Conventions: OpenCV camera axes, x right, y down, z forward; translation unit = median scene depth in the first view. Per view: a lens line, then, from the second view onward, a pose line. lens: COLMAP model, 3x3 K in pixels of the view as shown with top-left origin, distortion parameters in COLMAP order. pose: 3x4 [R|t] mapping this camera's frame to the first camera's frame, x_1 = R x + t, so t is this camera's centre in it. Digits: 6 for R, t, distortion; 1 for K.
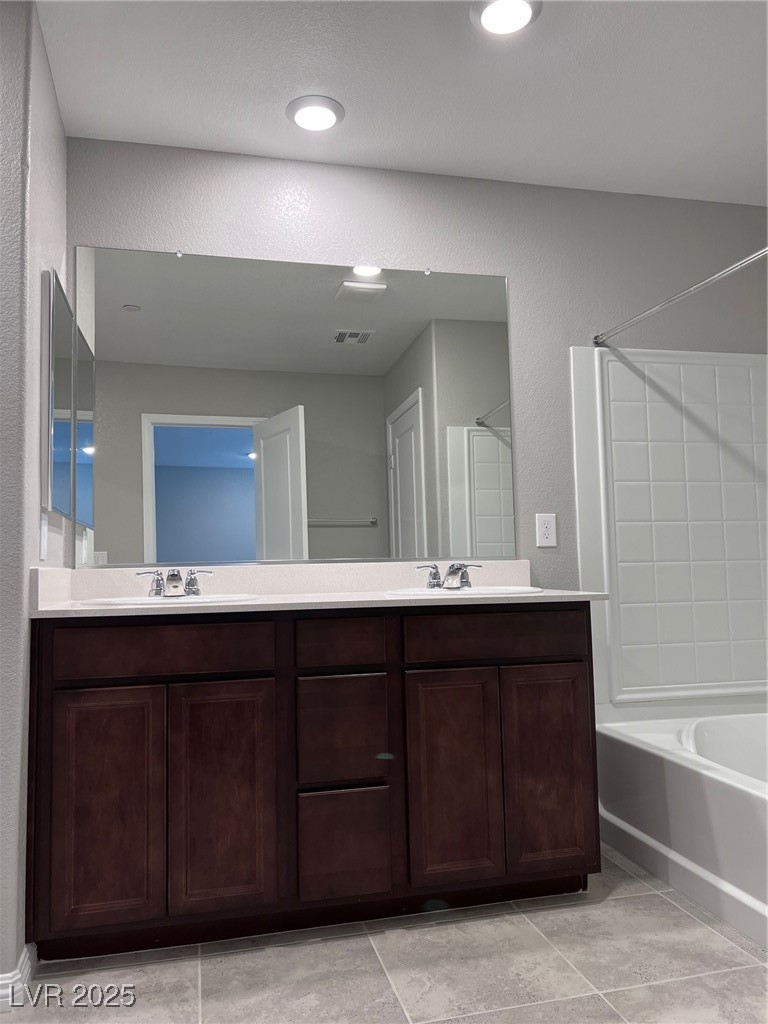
lens RADIAL K [[771.8, 0, 381.0], [0, 771.8, 512.1], [0, 0, 1]] dist [0.005134, -0.008092]
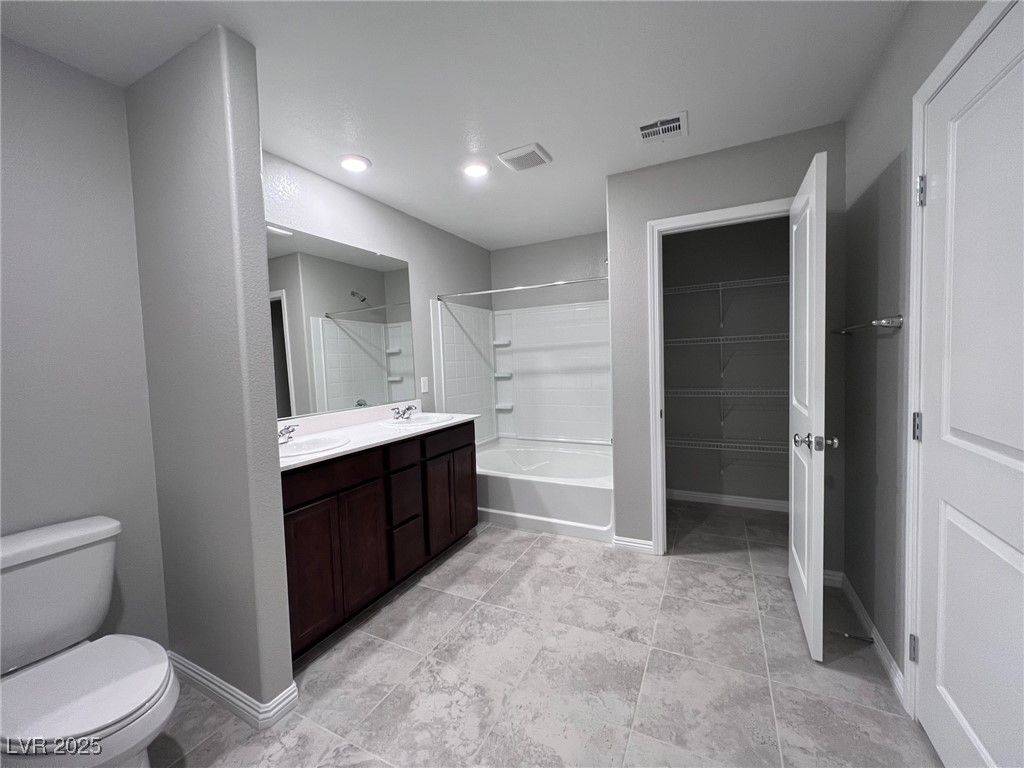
lens RADIAL K [[408.1, 0, 511.8], [0, 408.1, 381.1], [0, 0, 1]] dist [-0.001345, 0.001105]
pose [[0.648818, -0.042418, 0.759760, -0.677868], [-0.036316, 0.995581, 0.086598, -0.130628], [-0.760076, -0.083778, 0.644411, 0.094554]]
